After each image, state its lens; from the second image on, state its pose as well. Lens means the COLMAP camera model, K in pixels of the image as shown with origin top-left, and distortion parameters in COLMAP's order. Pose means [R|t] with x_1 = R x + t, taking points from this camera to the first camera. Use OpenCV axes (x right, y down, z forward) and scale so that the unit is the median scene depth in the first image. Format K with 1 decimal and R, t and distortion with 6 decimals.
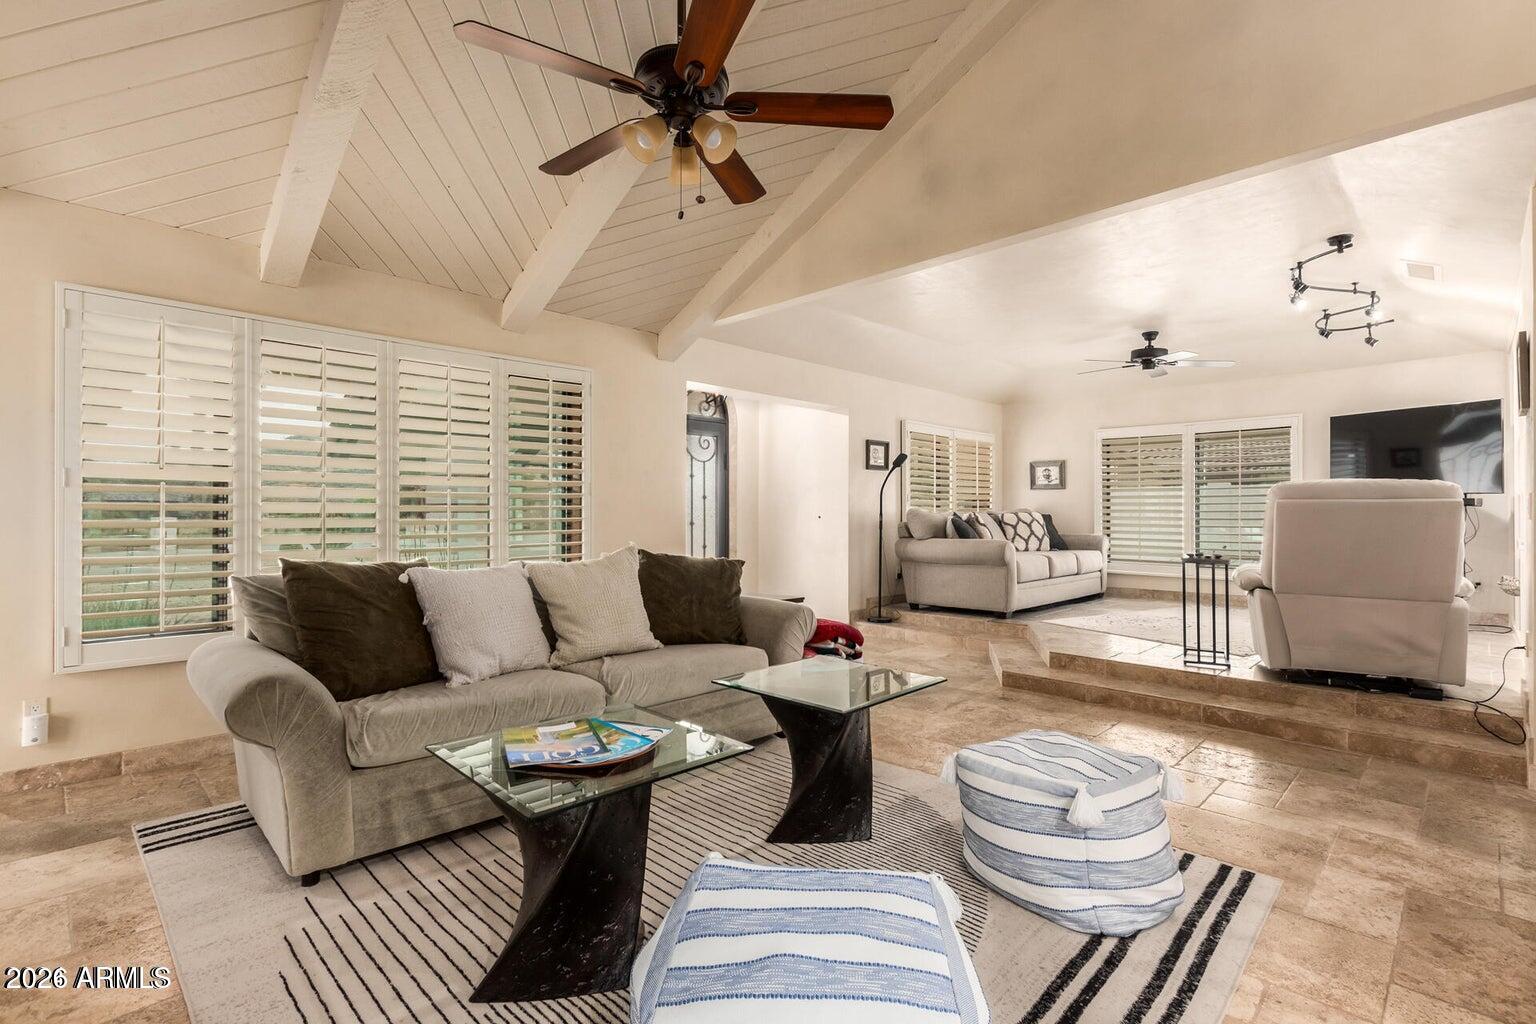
lens RADIAL K [[707.3, 0, 768.0], [0, 707.3, 512.0], [0, 0, 1]] dist [-0.000850, -0.000407]
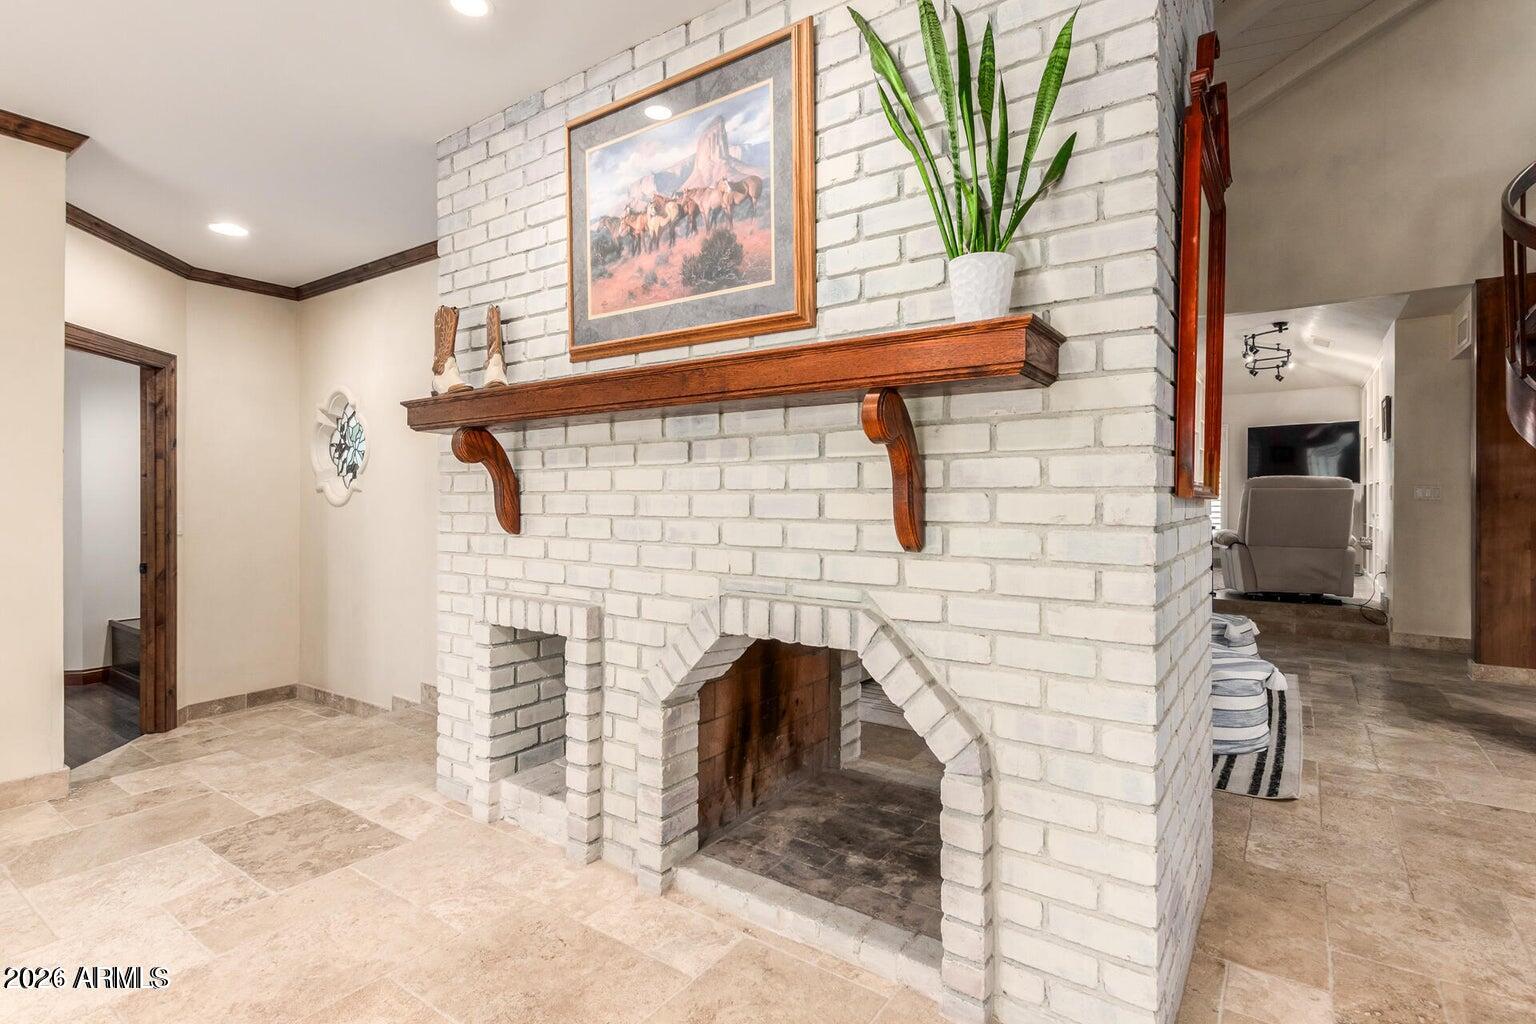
lens RADIAL K [[728.3, 0, 774.7], [0, 728.3, 498.6], [0, 0, 1]] dist [0.001928, 0.000285]
pose [[0.986860, -0.000791, 0.161574, -0.370827], [-0.000149, 0.999983, 0.005804, -0.001149], [-0.161576, -0.005752, 0.986843, -0.281162]]
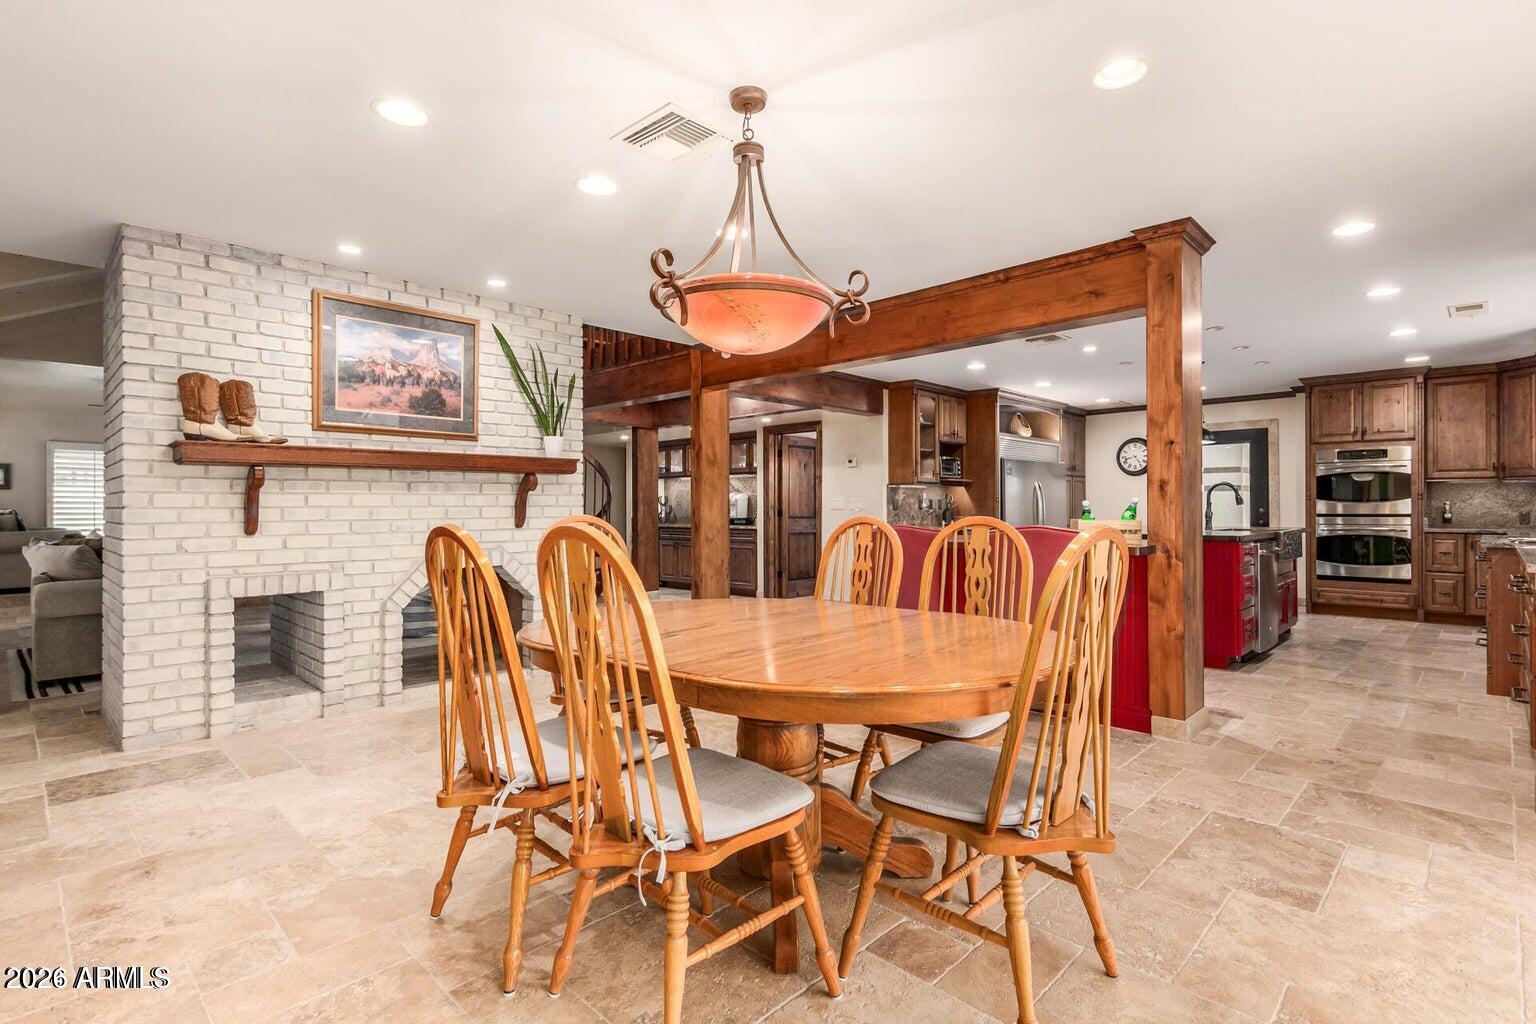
lens RADIAL K [[742.7, 0, 785.1], [0, 742.7, 510.3], [0, 0, 1]] dist [-0.002890, -0.000456]
pose [[-0.007233, -0.007001, 0.999949, -1.064417], [0.000196, 0.999975, 0.007003, -0.003989], [-0.999974, 0.000247, -0.007232, -0.299370]]
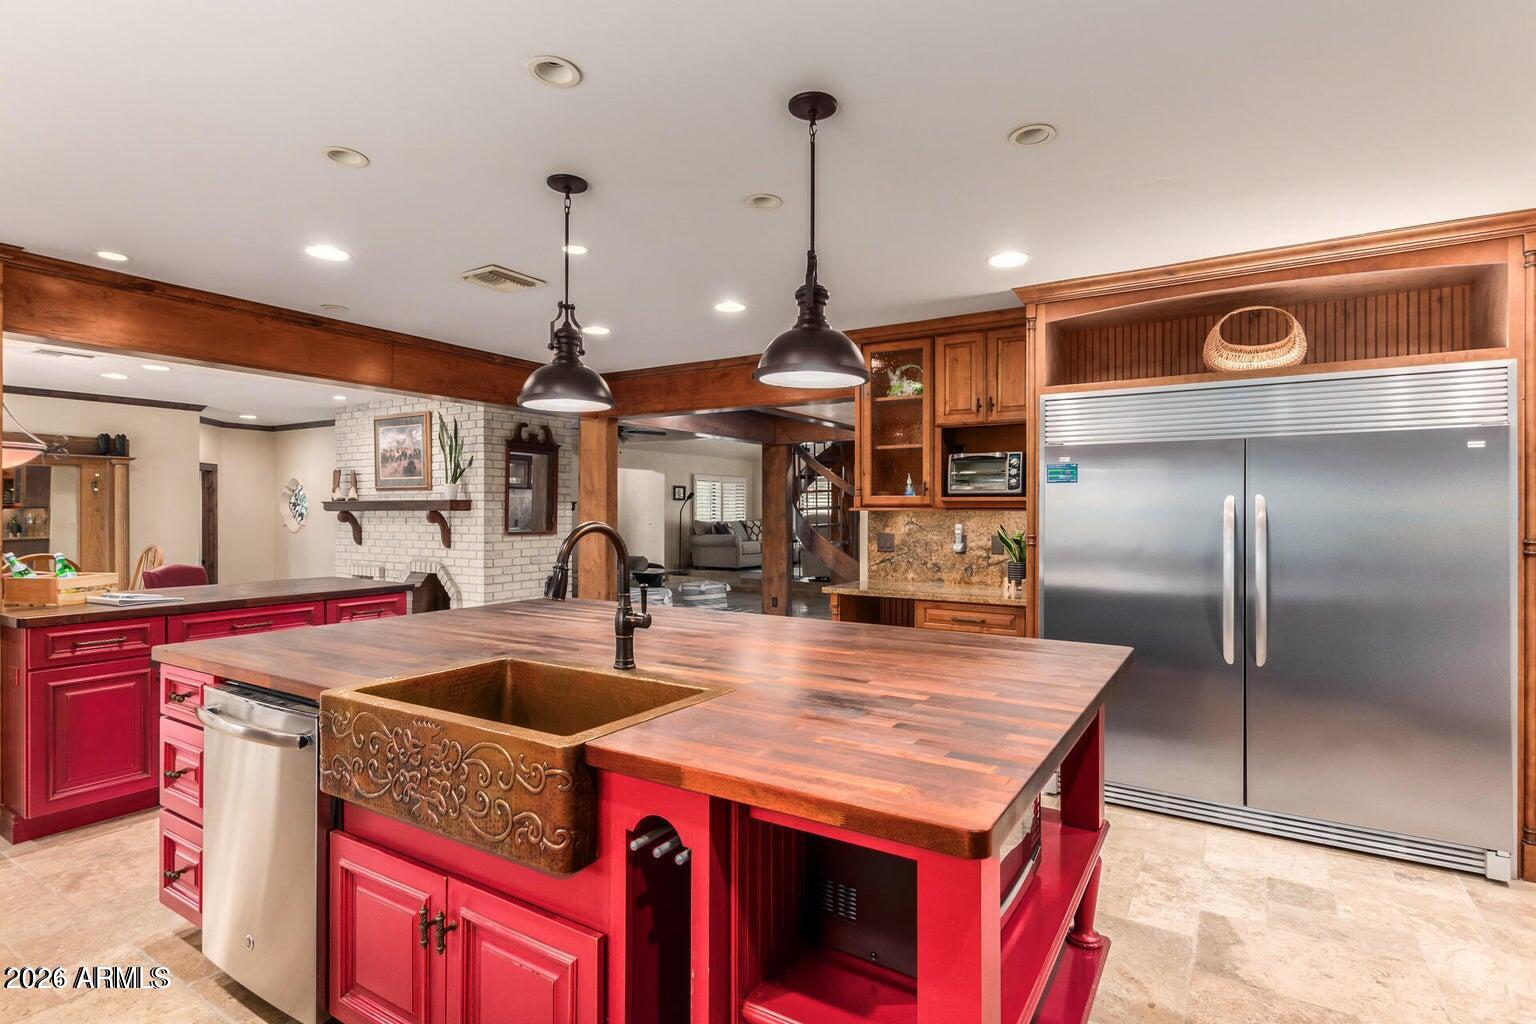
lens RADIAL K [[742.7, 0, 785.1], [0, 742.7, 510.3], [0, 0, 1]] dist [-0.002890, -0.000456]
pose [[0.973903, -0.000591, 0.226964, -0.034976], [-0.000004, 0.999997, 0.002620, -0.040756], [-0.226964, -0.002552, 0.973900, -1.236448]]
